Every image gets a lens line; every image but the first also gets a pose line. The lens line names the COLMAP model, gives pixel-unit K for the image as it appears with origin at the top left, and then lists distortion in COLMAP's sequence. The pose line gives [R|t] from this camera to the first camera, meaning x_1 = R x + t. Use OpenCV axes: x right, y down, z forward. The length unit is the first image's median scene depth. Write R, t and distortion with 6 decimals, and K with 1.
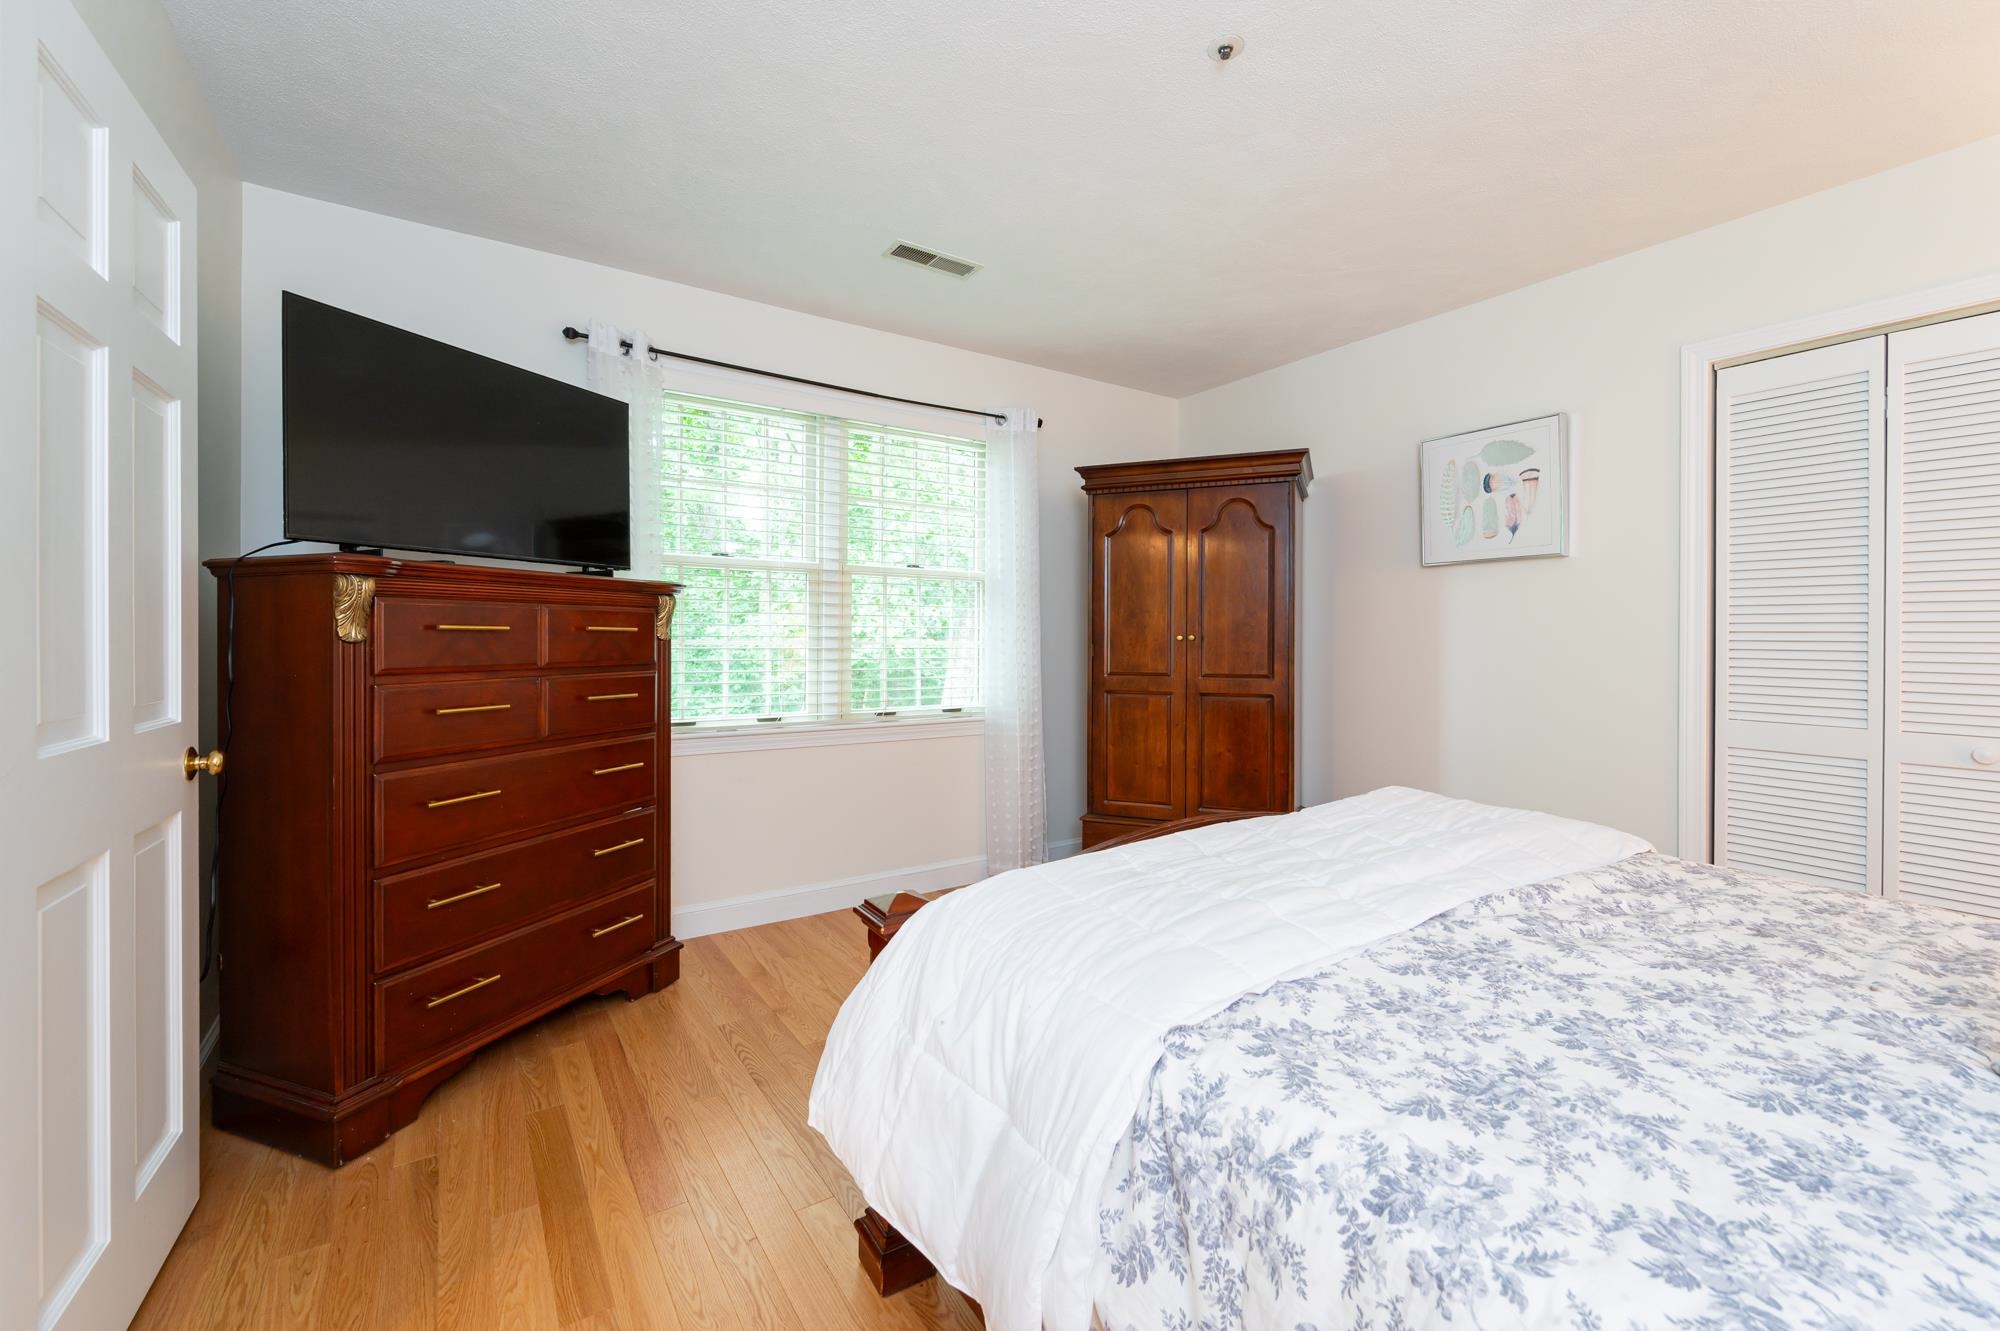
lens RADIAL K [[812.2, 0, 1022.9], [0, 812.2, 654.8], [0, 0, 1]] dist [-0.003915, -0.000396]
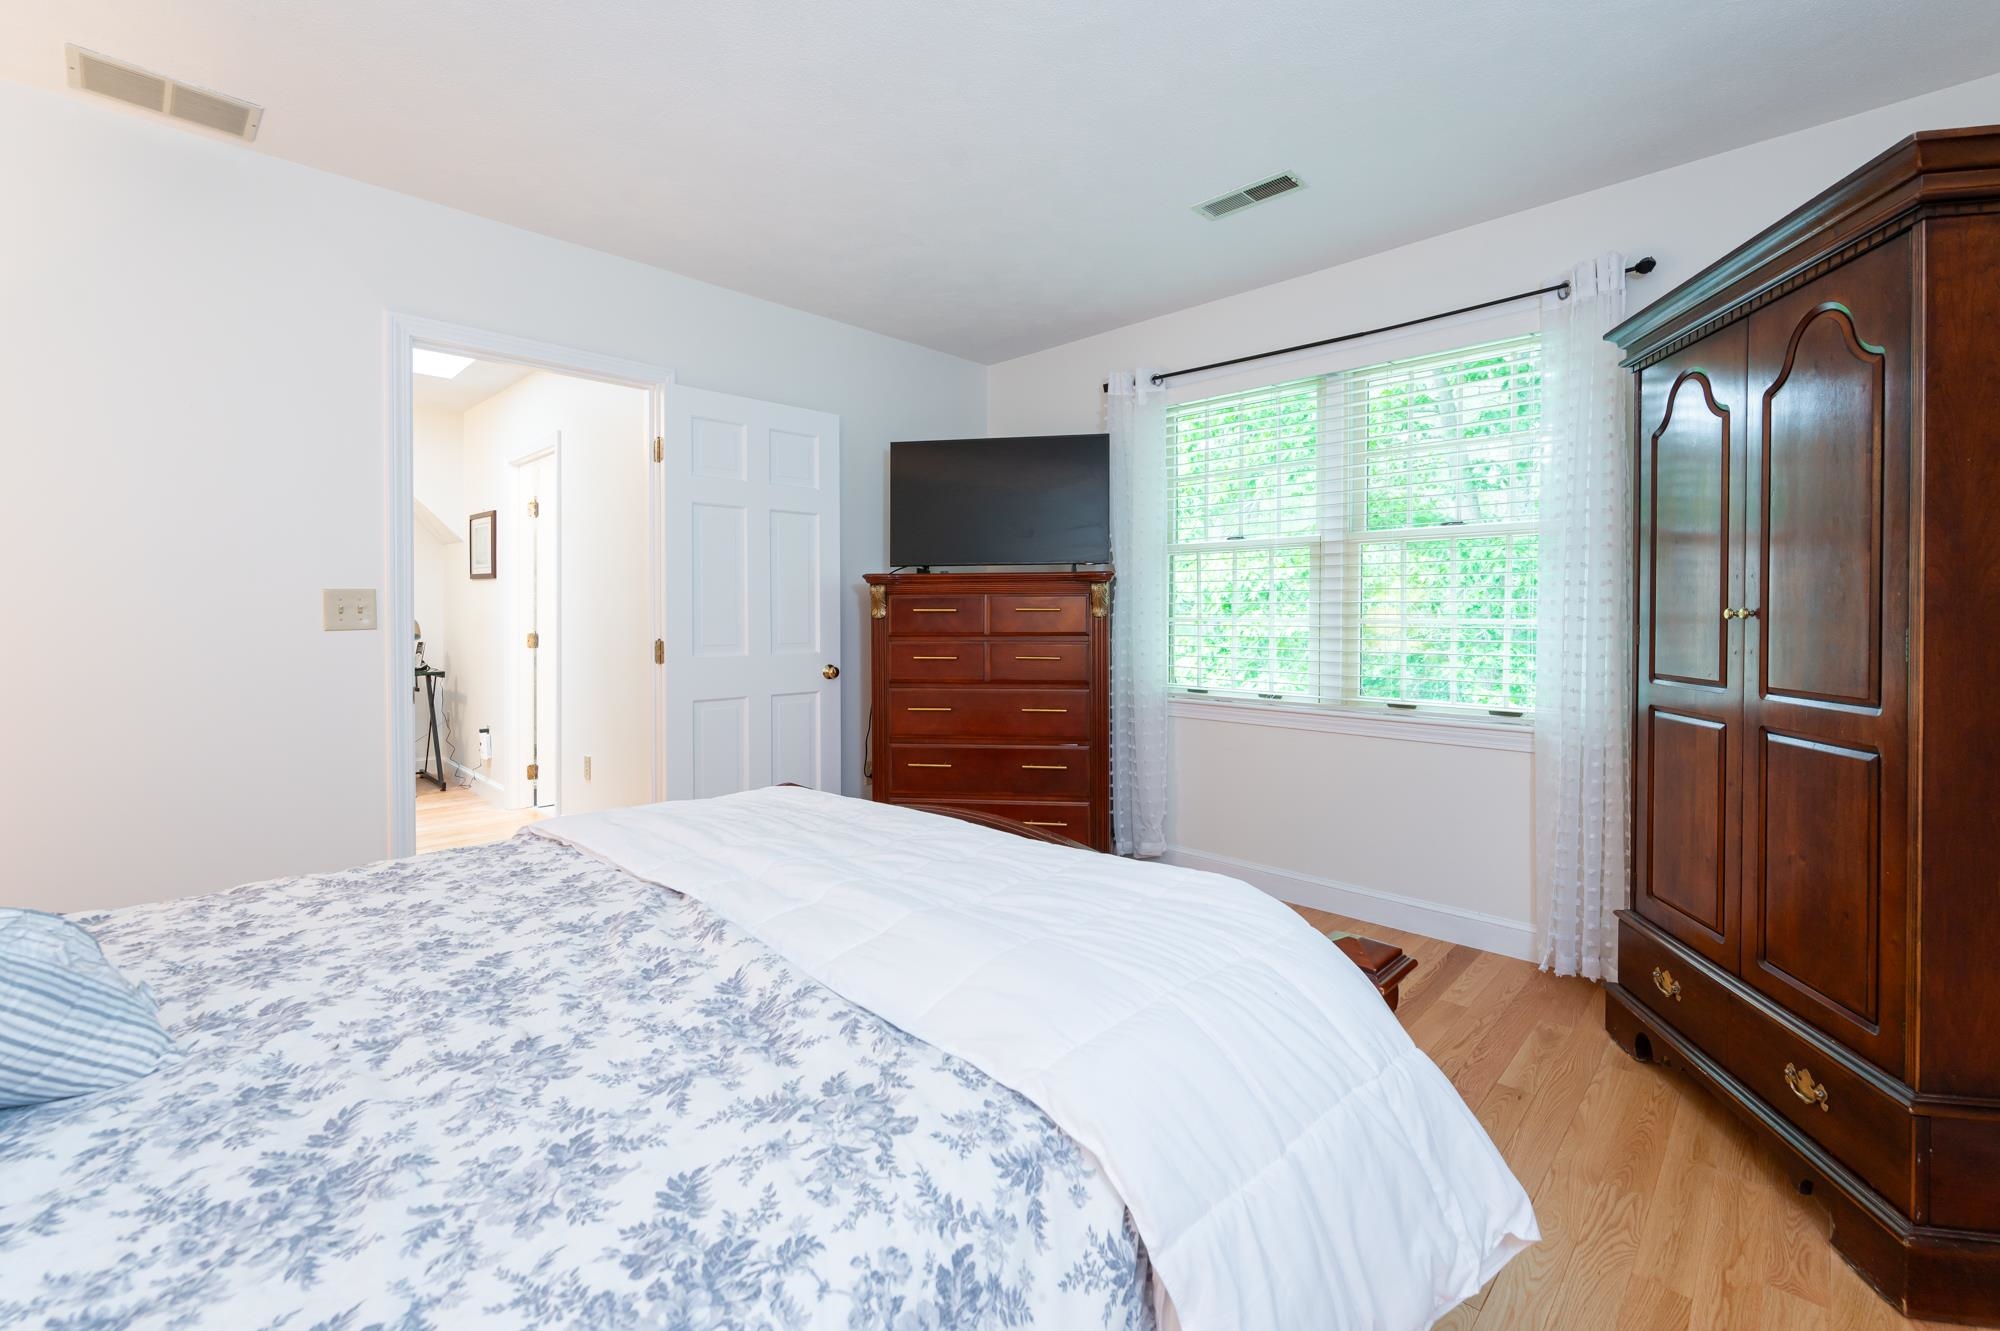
lens RADIAL K [[804.1, 0, 1008.8], [0, 804.1, 626.5], [0, 0, 1]] dist [-0.034885, 0.004276]
pose [[0.203483, 0.010463, -0.979023, 1.504444], [-0.019192, 0.999793, 0.006696, -0.018535], [0.978890, 0.017427, 0.203642, 1.213478]]
